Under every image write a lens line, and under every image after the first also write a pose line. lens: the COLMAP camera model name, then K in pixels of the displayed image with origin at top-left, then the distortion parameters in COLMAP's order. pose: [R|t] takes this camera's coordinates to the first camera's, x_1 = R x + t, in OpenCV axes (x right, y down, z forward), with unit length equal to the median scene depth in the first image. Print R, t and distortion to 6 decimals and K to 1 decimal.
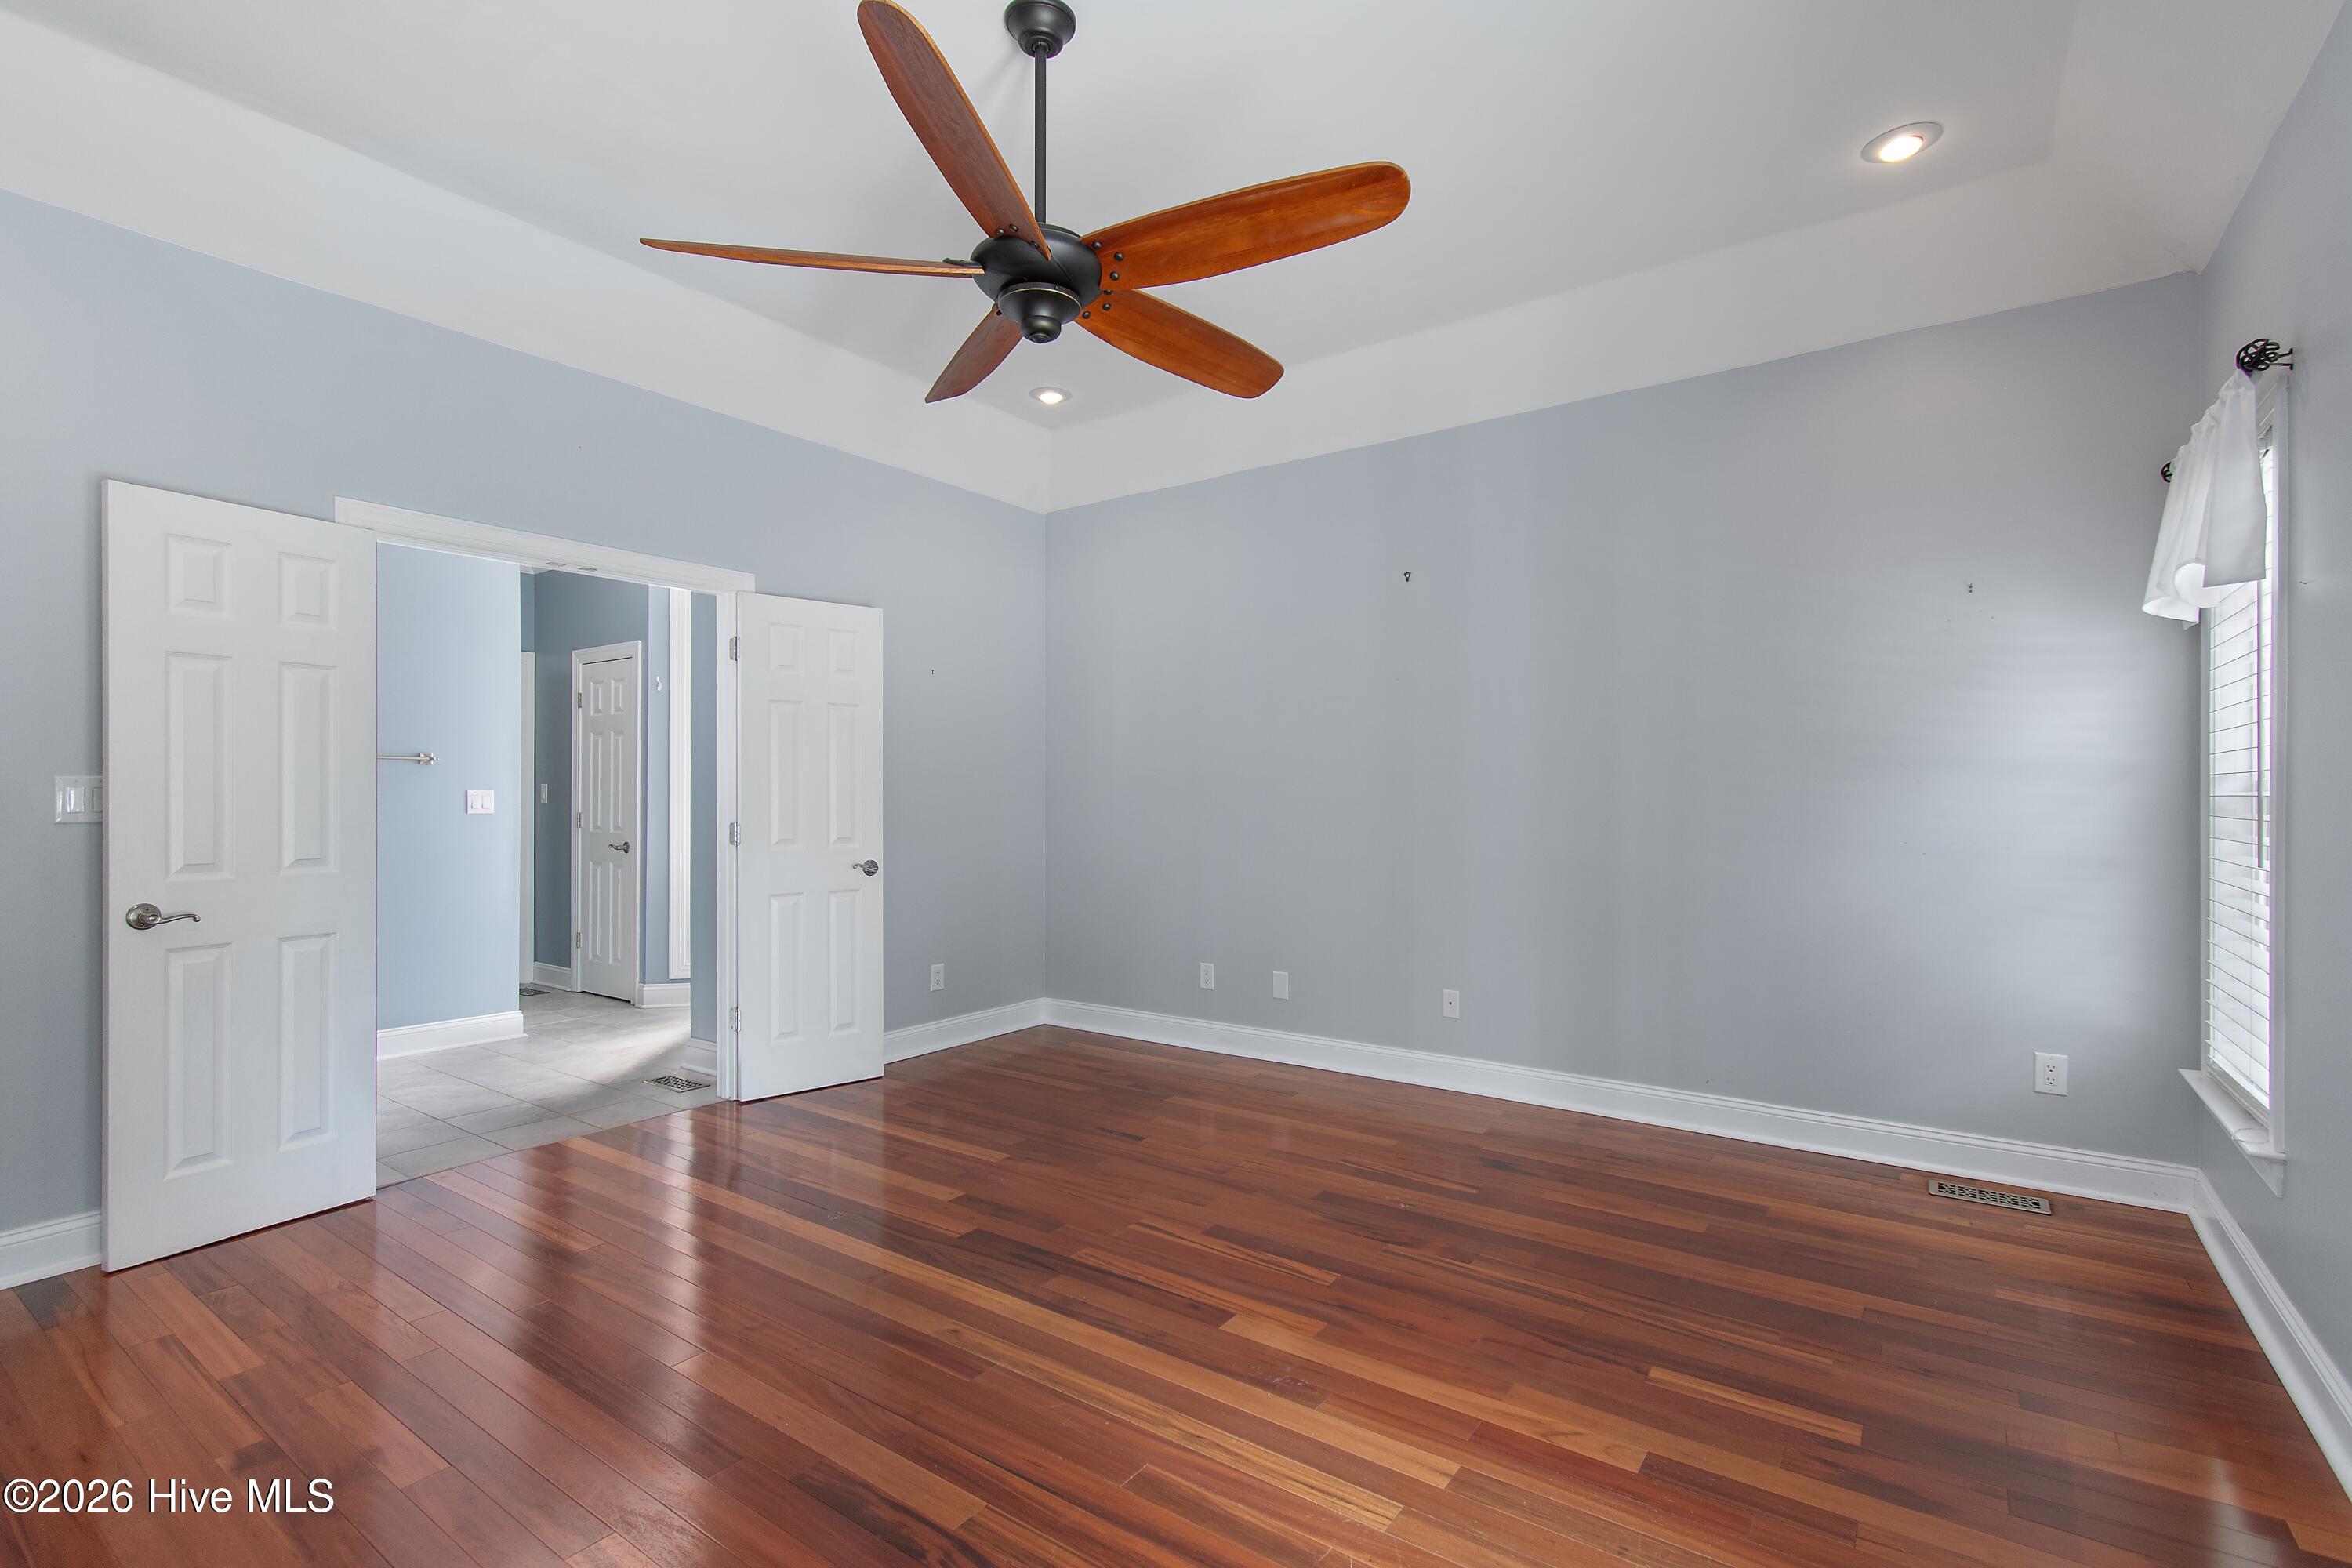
lens RADIAL K [[1066.6, 0, 1179.3], [0, 1066.6, 801.2], [0, 0, 1]] dist [0.002781, 0.000258]
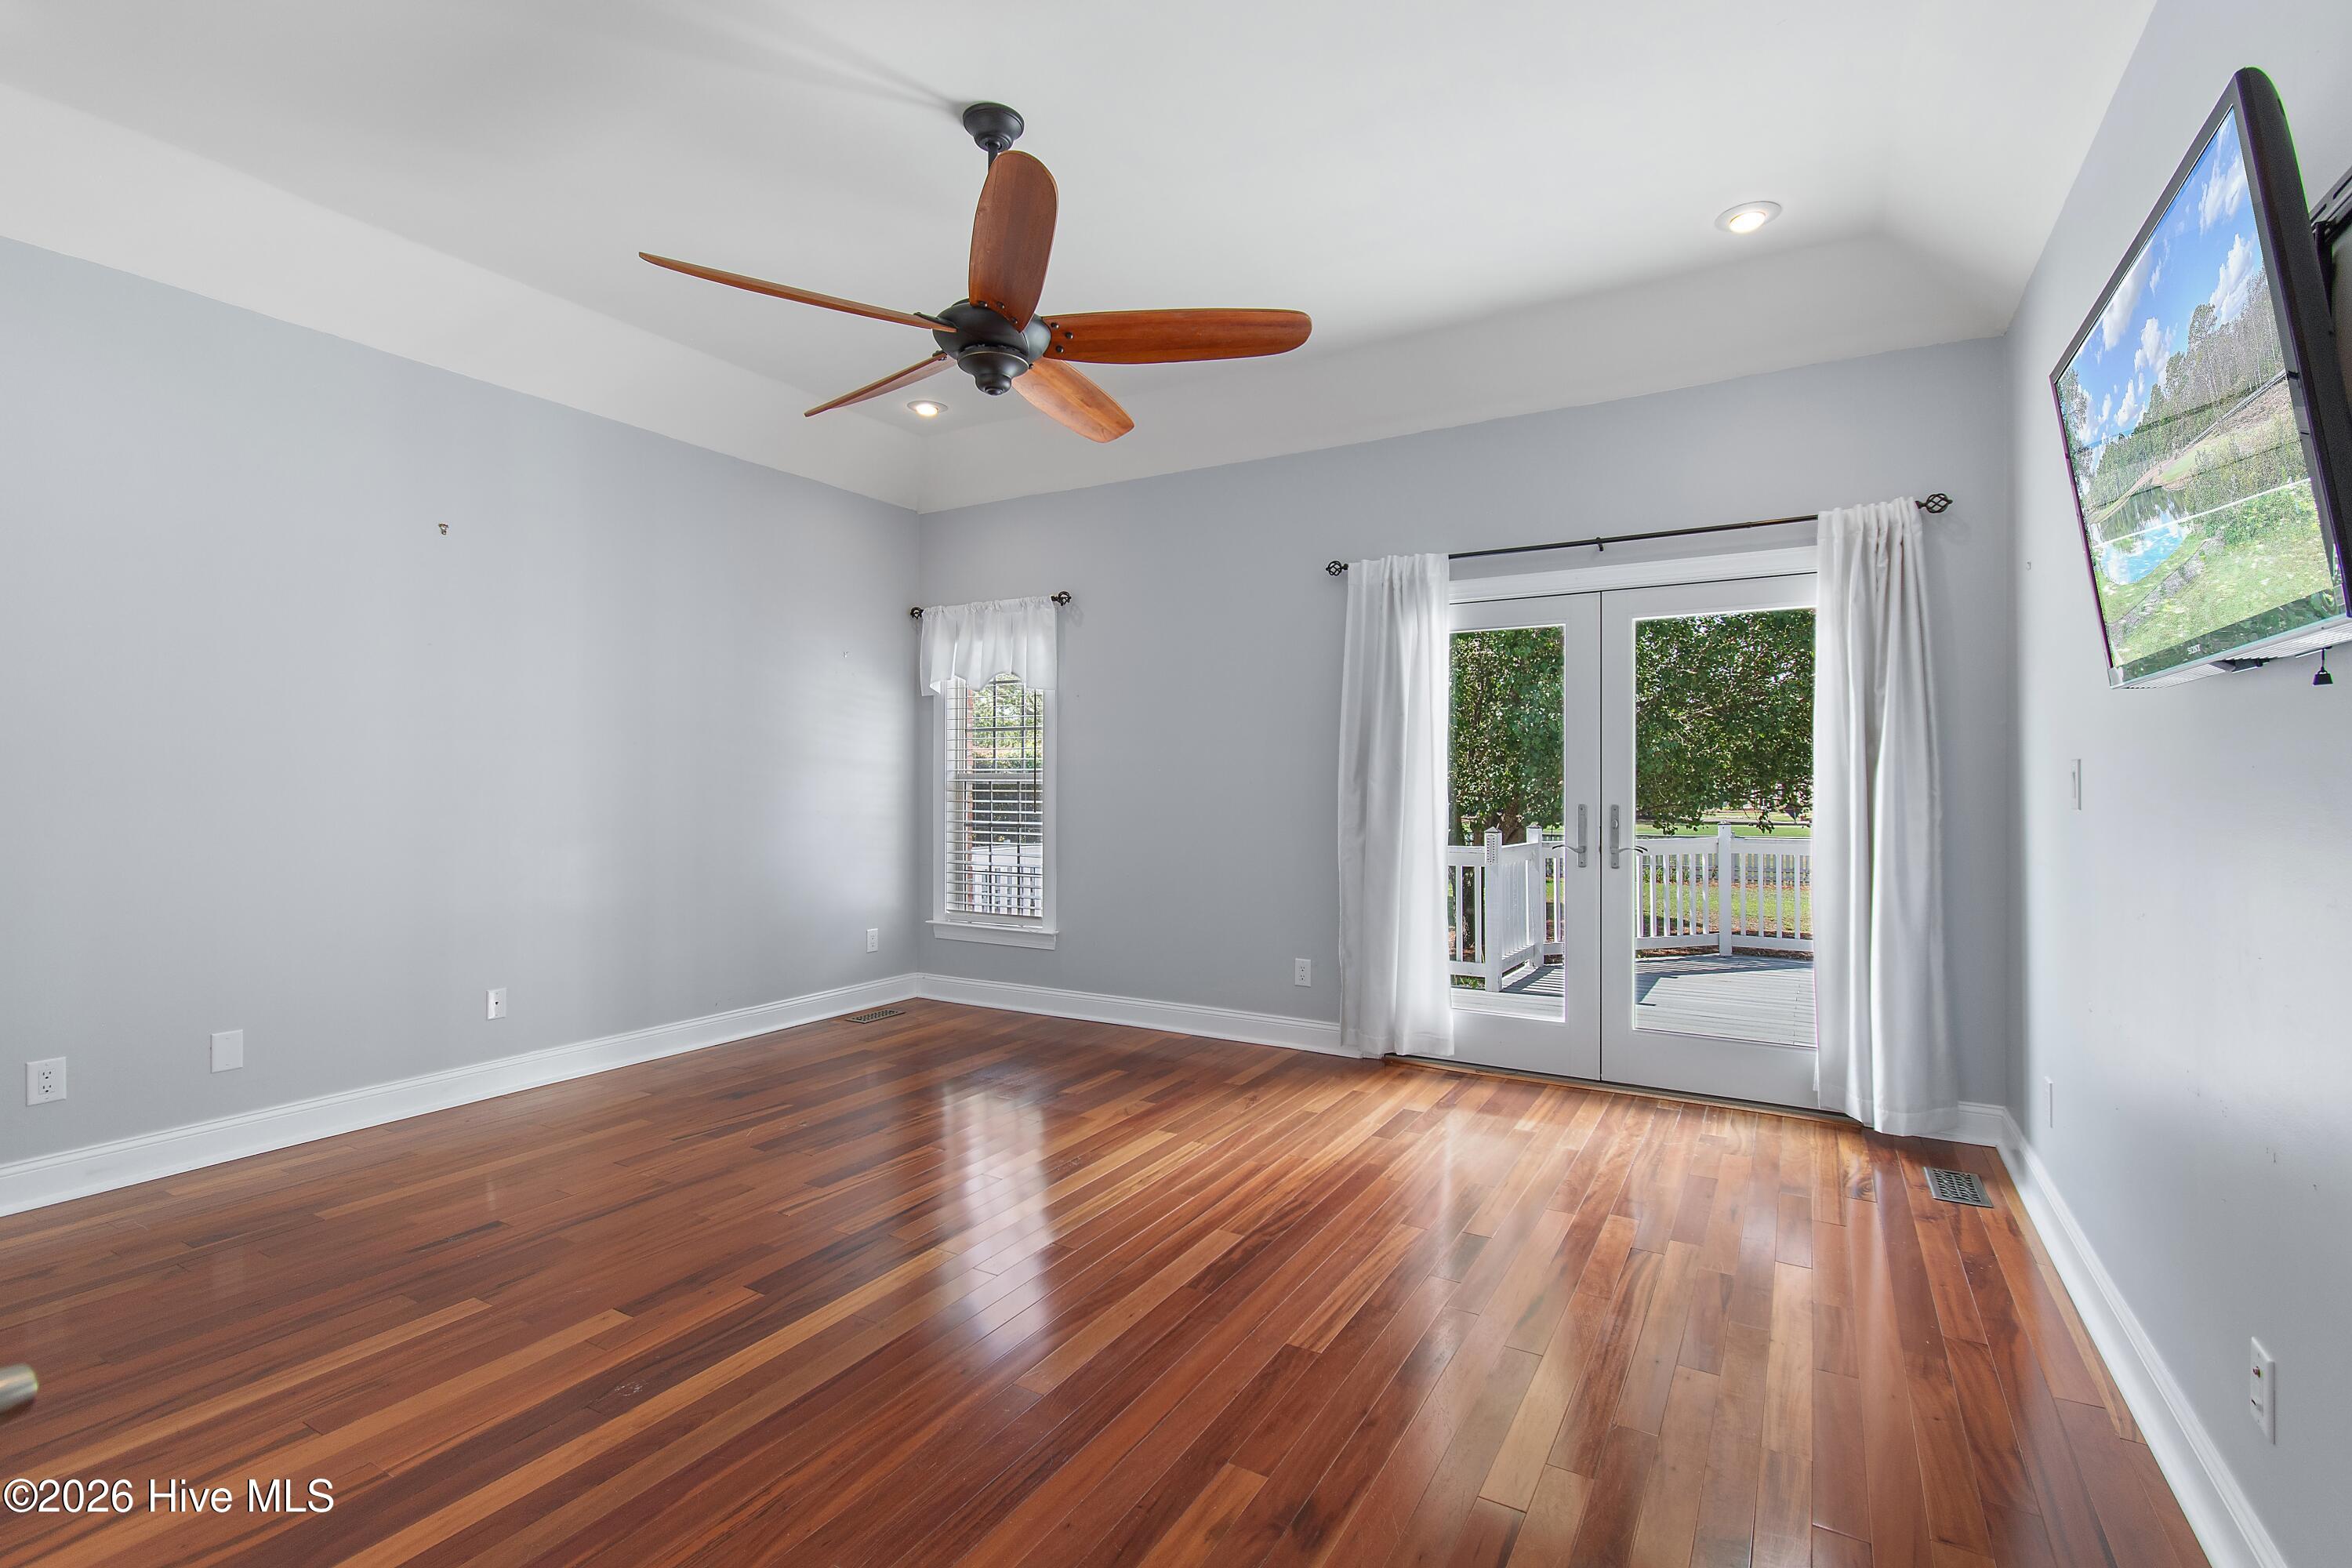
lens RADIAL K [[1033.6, 0, 1171.8], [0, 1033.6, 788.3], [0, 0, 1]] dist [0.001641, -0.000156]
pose [[-0.063947, -0.005984, 0.997935, -0.824955], [0.004549, 0.999970, 0.006288, -0.001021], [-0.997943, 0.004942, -0.063918, 0.567480]]
